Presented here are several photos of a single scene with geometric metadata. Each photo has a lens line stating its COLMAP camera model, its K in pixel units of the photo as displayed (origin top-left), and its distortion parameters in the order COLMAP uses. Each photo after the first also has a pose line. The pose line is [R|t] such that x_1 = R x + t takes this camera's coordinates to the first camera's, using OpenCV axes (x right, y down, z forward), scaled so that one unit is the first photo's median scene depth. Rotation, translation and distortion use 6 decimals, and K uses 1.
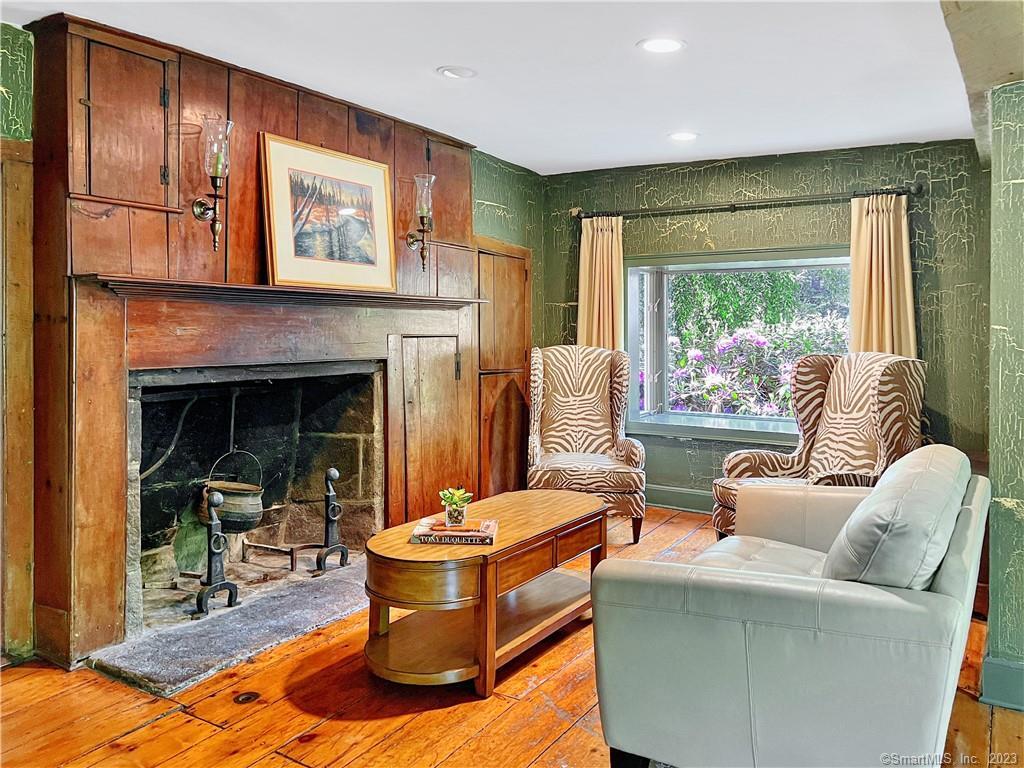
lens RADIAL K [[760.4, 0, 515.8], [0, 760.4, 387.8], [0, 0, 1]] dist [0.042194, -0.036439]
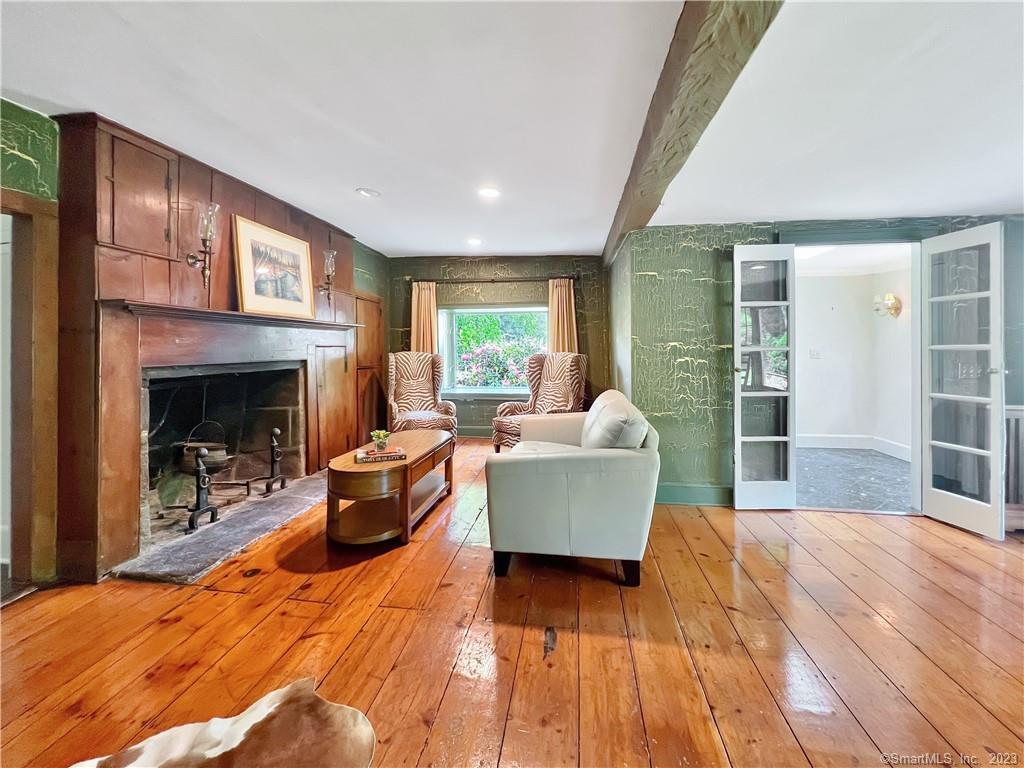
lens RADIAL K [[410.7, 0, 512.8], [0, 410.7, 375.5], [0, 0, 1]] dist [0.001524, 0.001847]
pose [[0.920935, -0.035383, 0.388107, -0.143121], [0.038177, 0.999271, 0.000512, 0.016591], [-0.387842, 0.014345, 0.921614, 0.008635]]
